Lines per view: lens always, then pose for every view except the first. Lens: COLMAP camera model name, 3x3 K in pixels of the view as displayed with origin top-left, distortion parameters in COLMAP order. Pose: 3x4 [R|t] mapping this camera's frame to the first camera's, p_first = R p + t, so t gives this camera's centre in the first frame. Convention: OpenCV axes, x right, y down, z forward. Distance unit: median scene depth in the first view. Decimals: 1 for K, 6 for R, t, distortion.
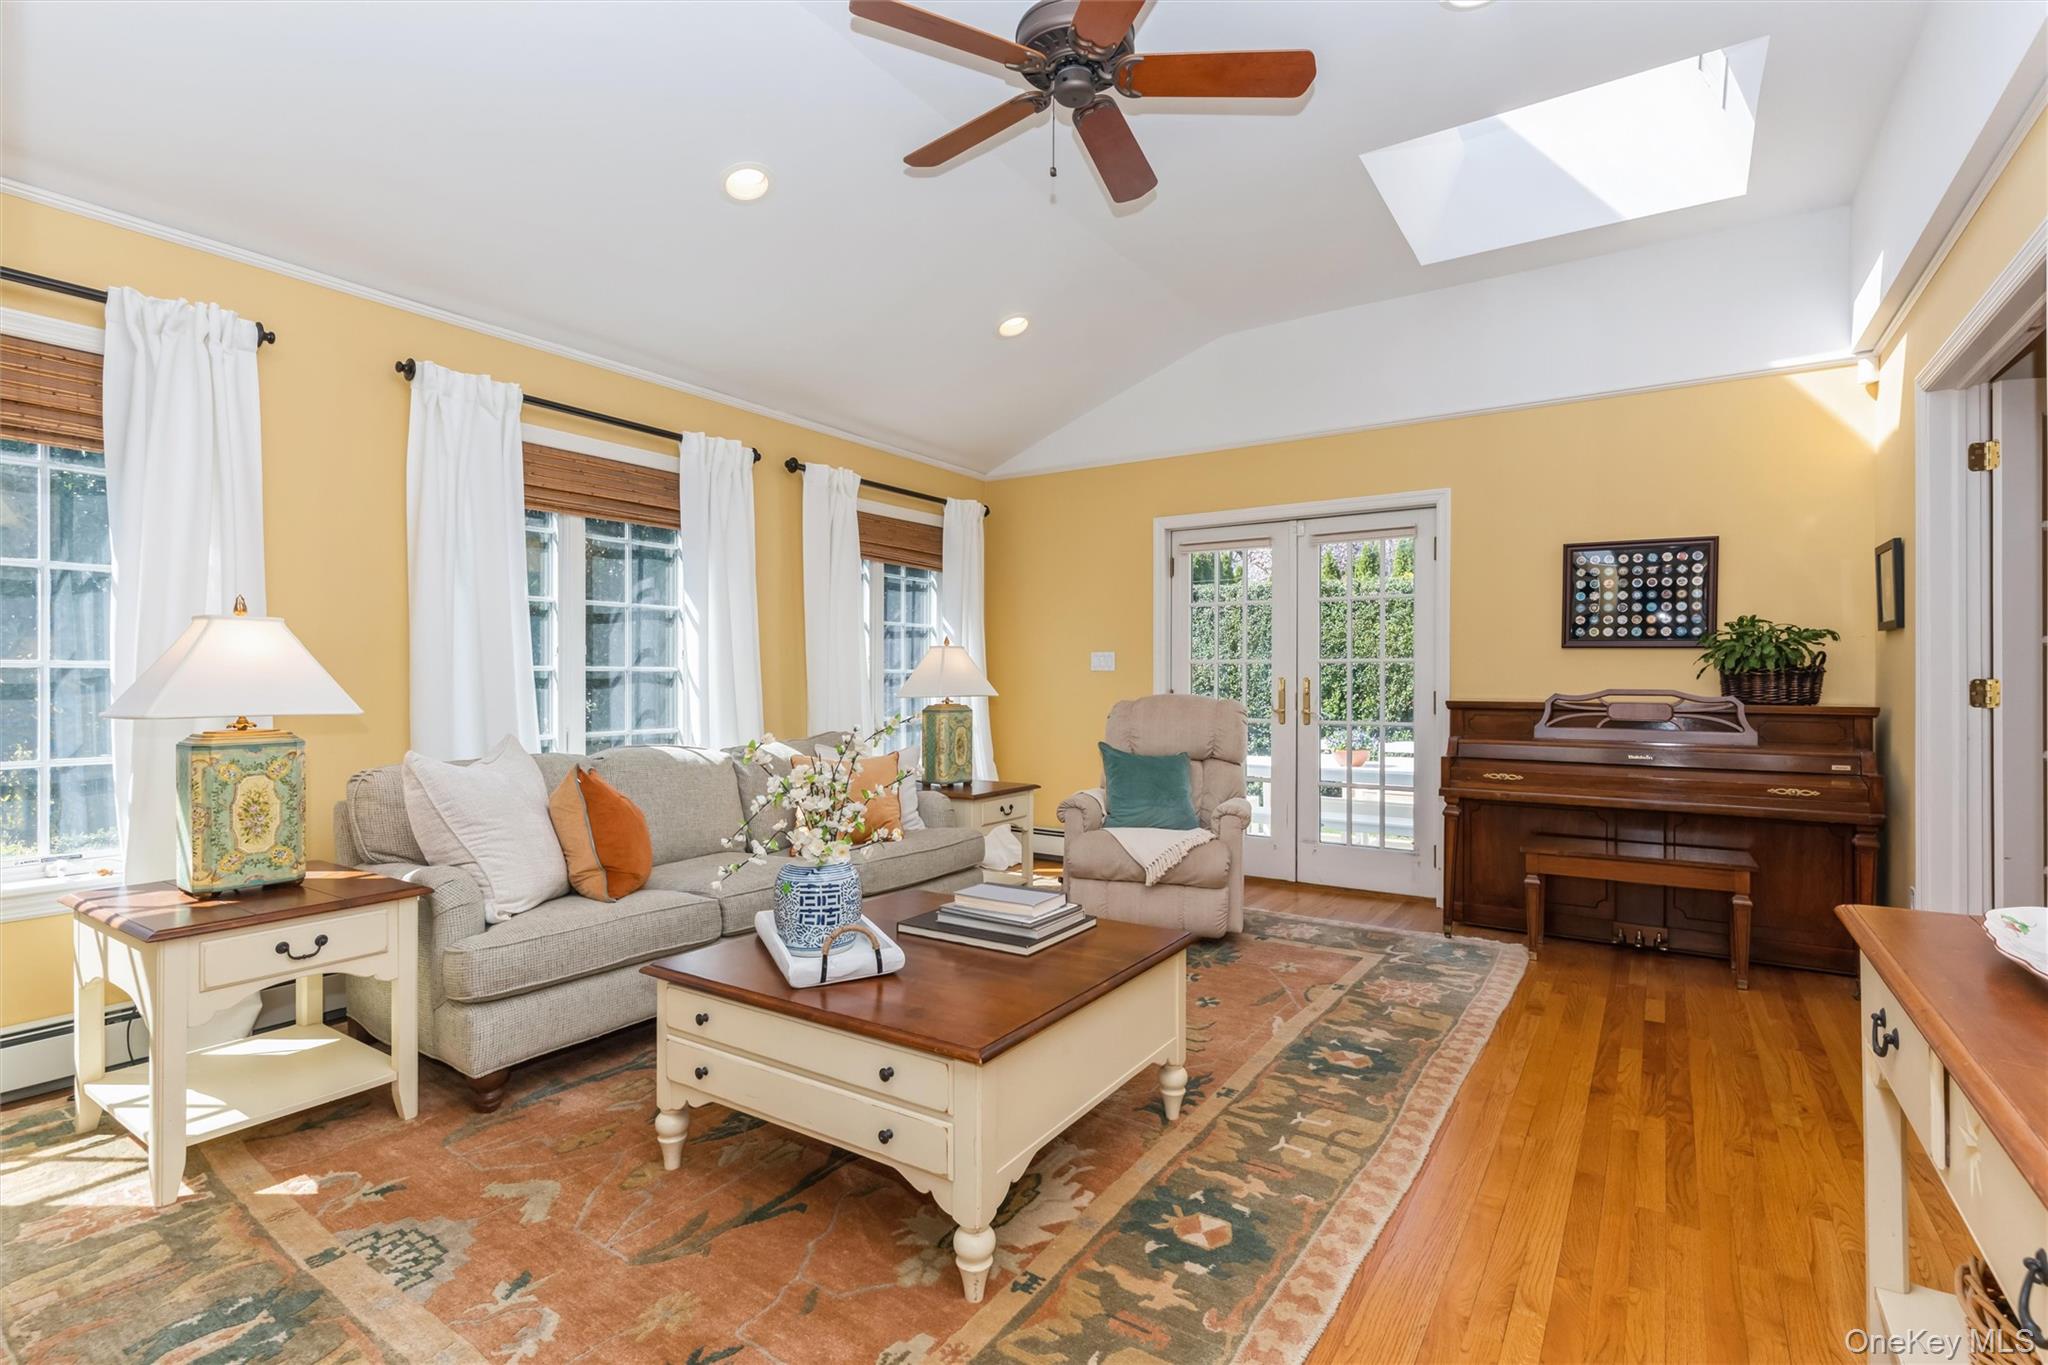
lens RADIAL K [[975.9, 0, 1032.7], [0, 975.9, 672.7], [0, 0, 1]] dist [0.028093, 0.000153]
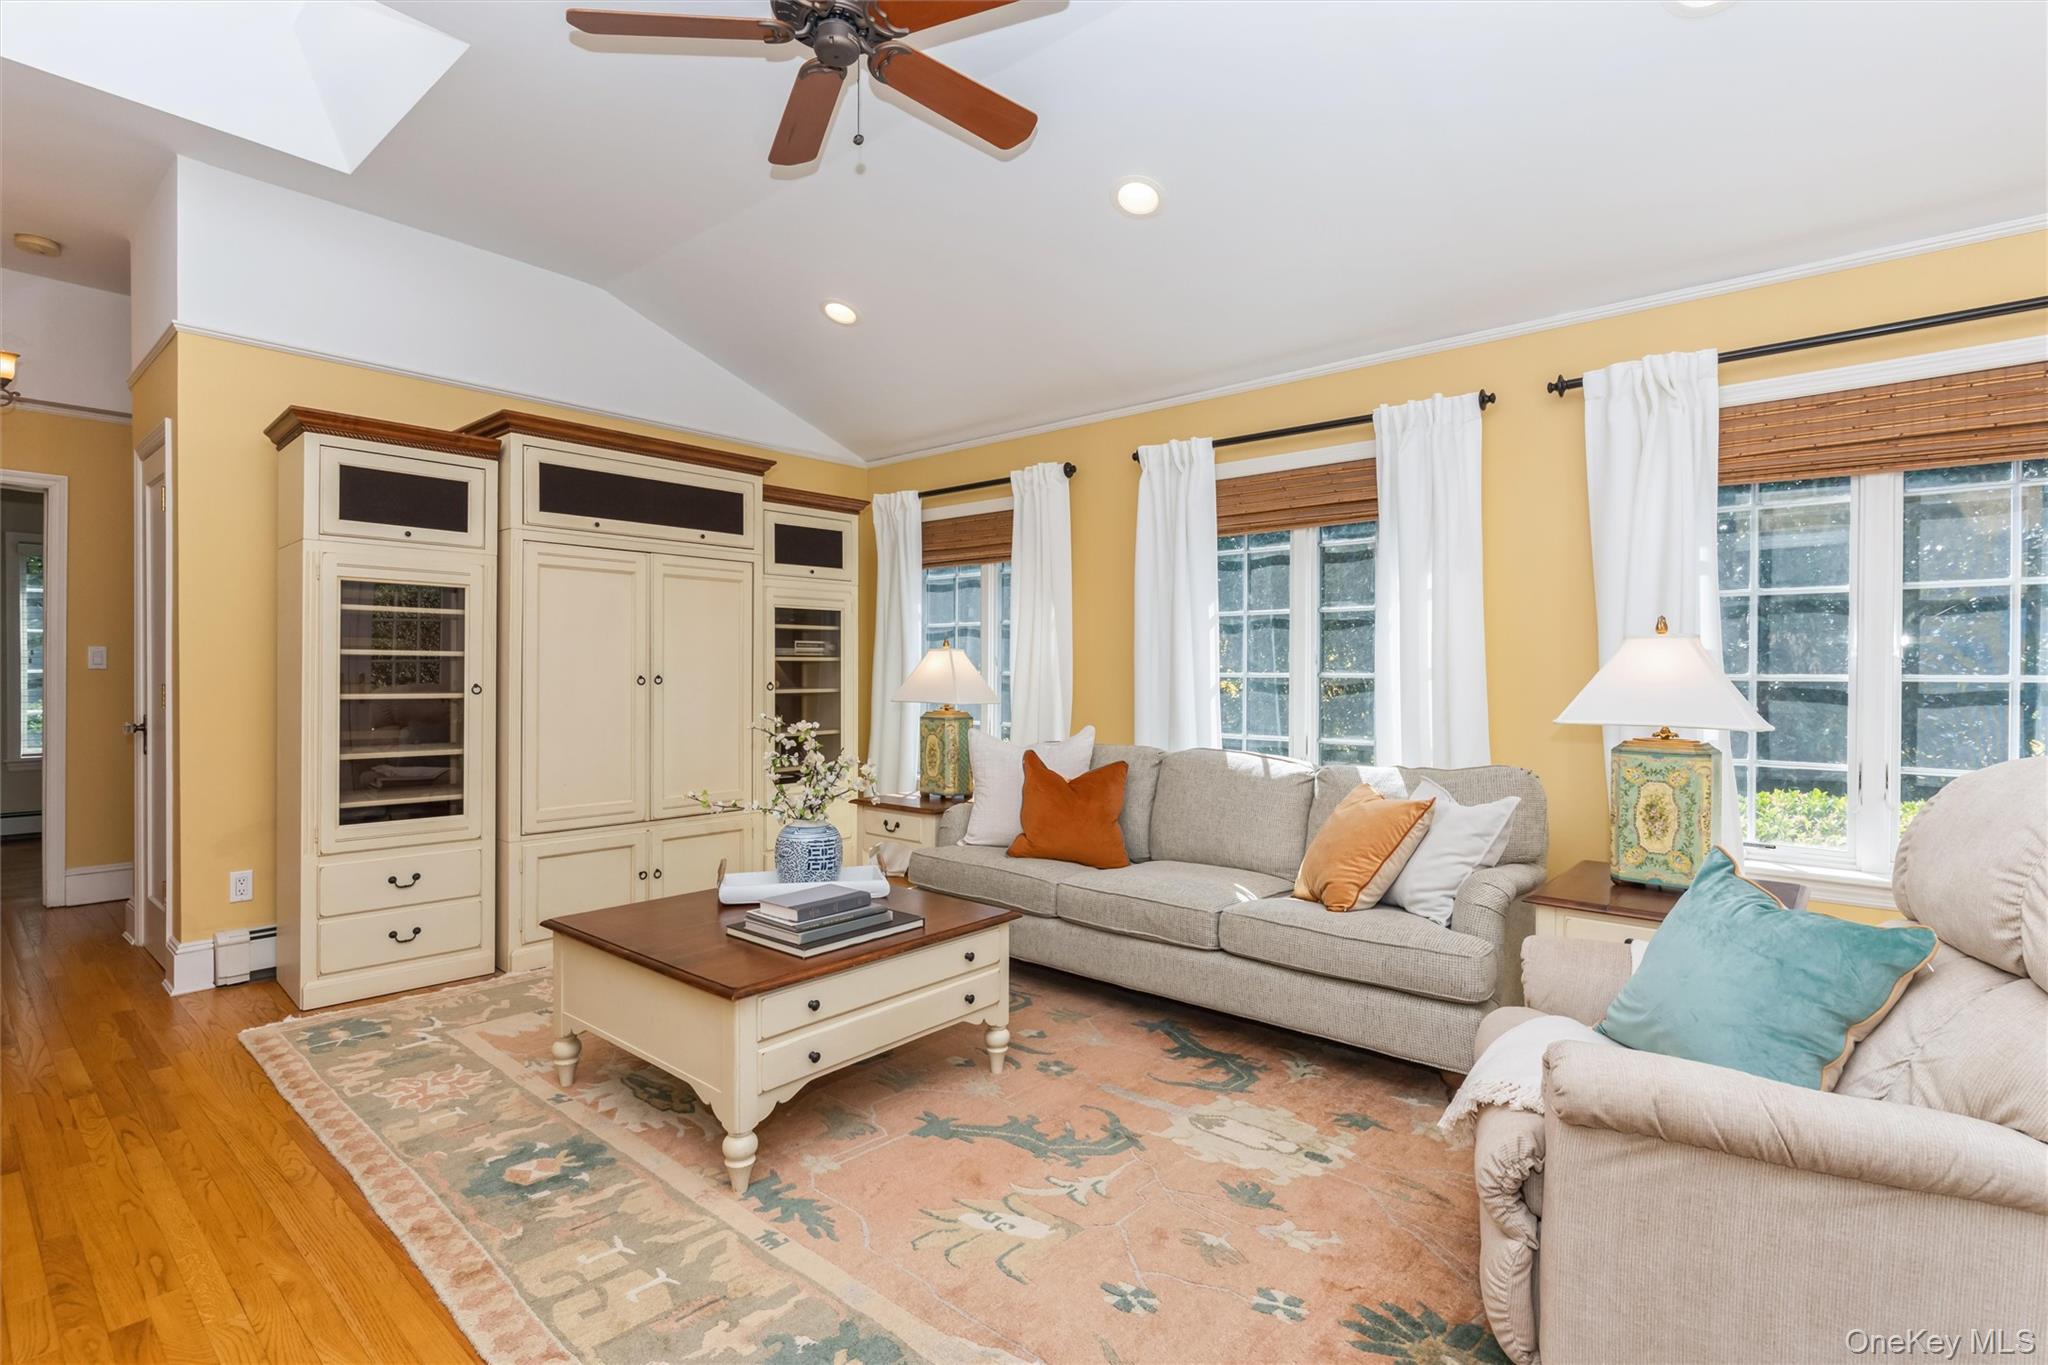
lens RADIAL K [[927.5, 0, 1028.0], [0, 927.5, 737.3], [0, 0, 1]] dist [-0.028749, 0.000129]
pose [[-0.112463, 0.054680, -0.992150, 0.710060], [-0.005088, 0.998440, 0.055603, 0.008731], [0.993643, 0.011302, -0.112009, 1.065954]]
